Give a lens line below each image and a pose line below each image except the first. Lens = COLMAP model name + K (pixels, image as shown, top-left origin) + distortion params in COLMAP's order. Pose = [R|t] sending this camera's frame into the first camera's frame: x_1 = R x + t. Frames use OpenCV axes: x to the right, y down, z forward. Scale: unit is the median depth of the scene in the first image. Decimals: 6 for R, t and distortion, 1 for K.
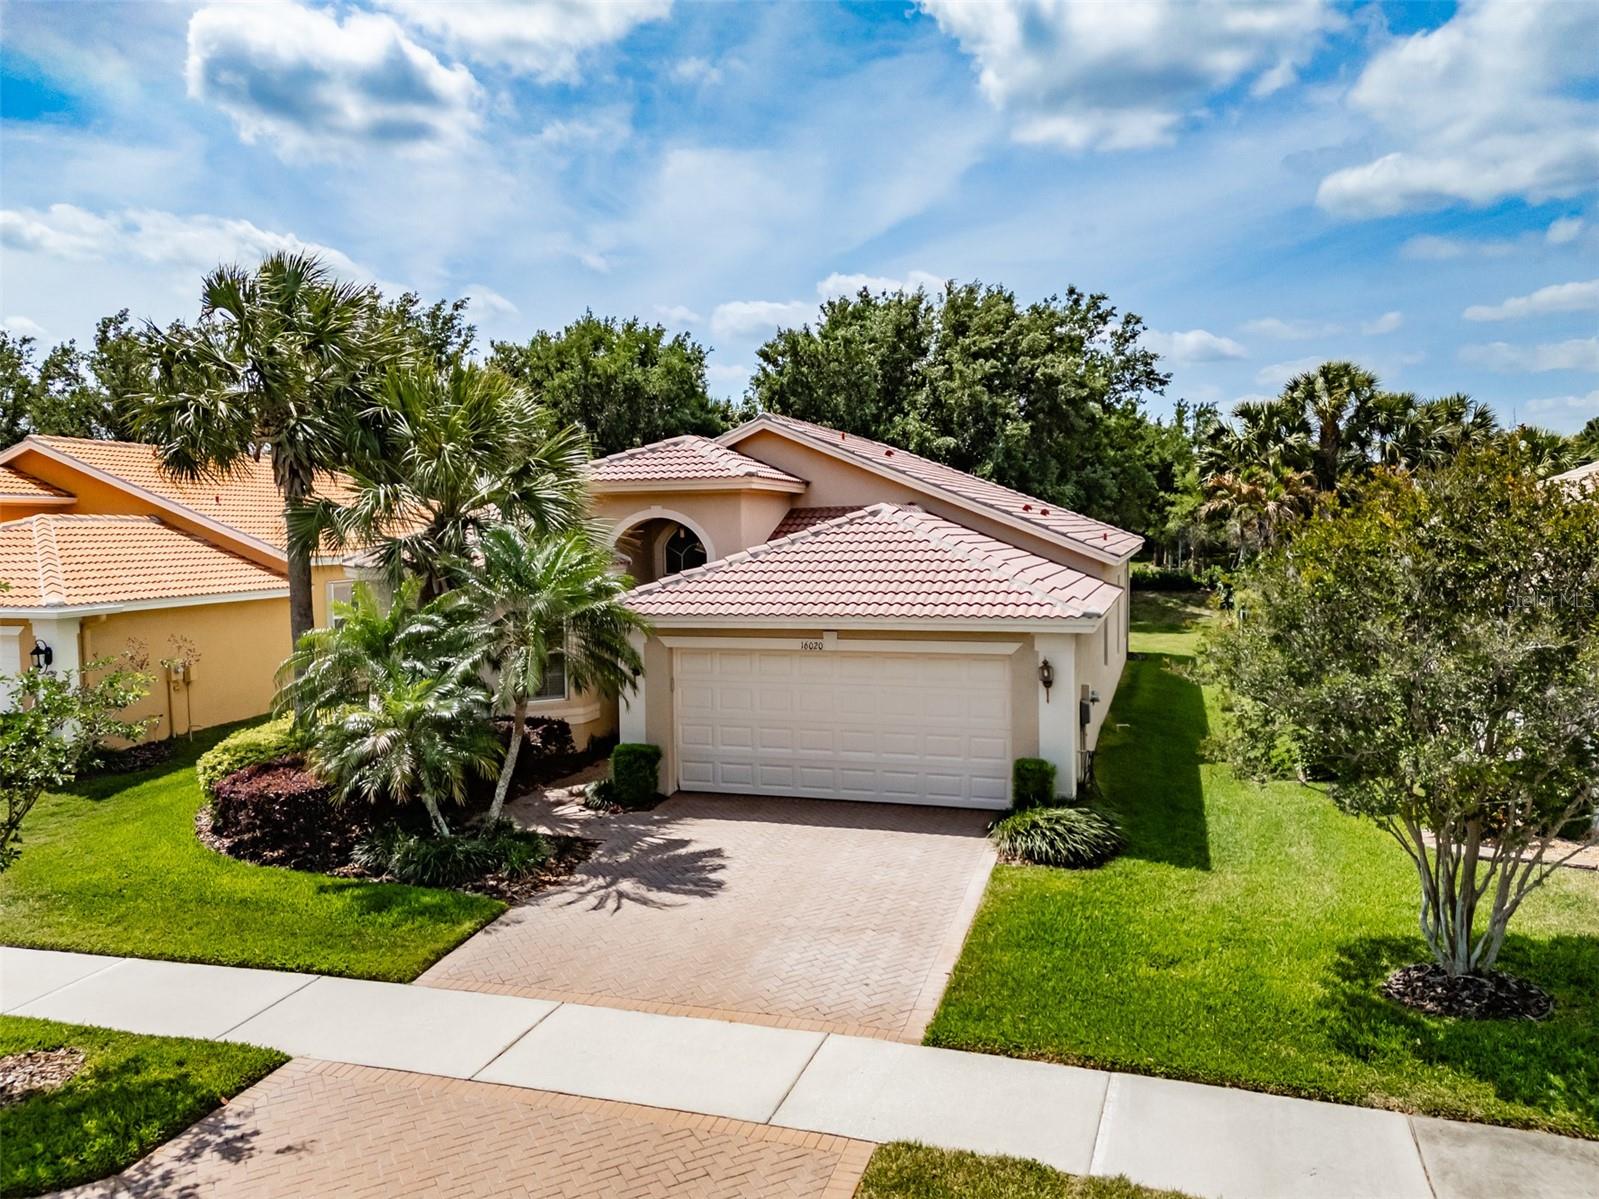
lens RADIAL K [[1180.0, 0, 804.5], [0, 1180.0, 628.7], [0, 0, 1]] dist [0.069212, -0.058259]
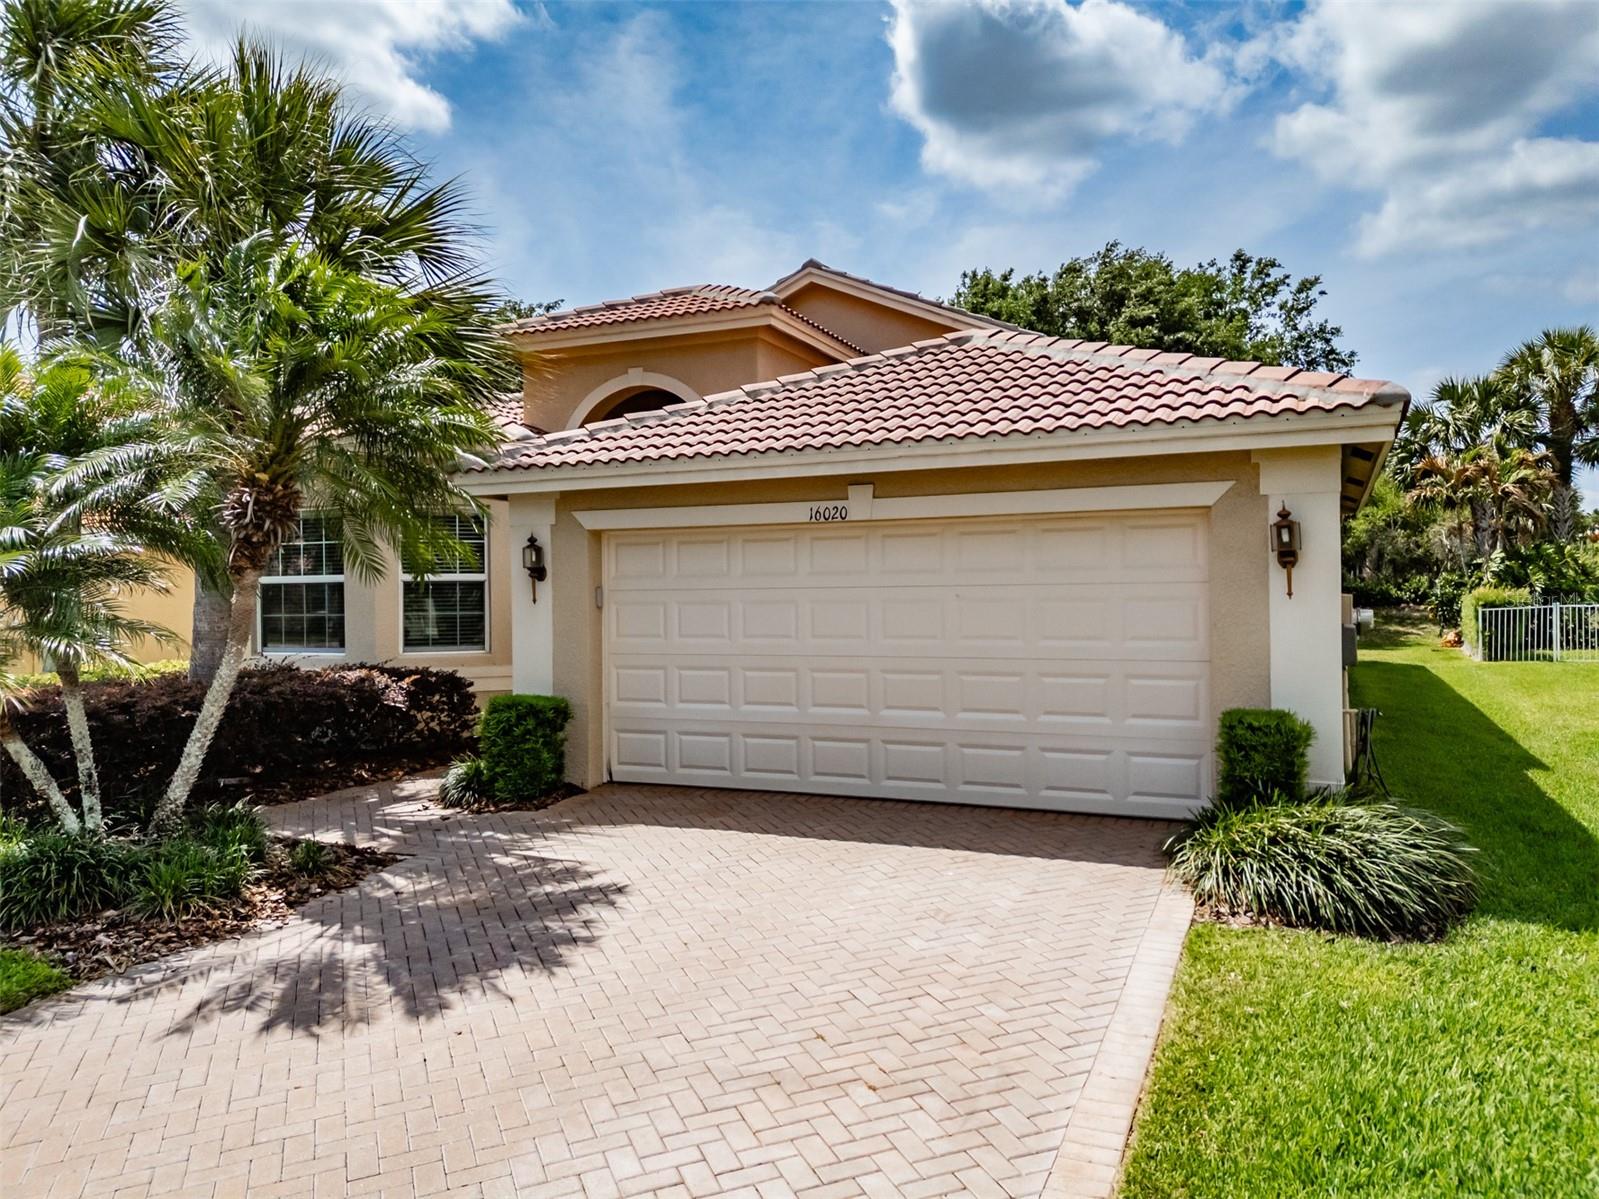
lens RADIAL K [[1180.0, 0, 812.6], [0, 1180.0, 612.2], [0, 0, 1]] dist [0.069212, -0.058259]
pose [[0.994276, 0.002821, -0.106801, 0.058483], [-0.009706, 0.997903, -0.063997, 0.097241], [0.106396, 0.064667, 0.992219, 0.462444]]
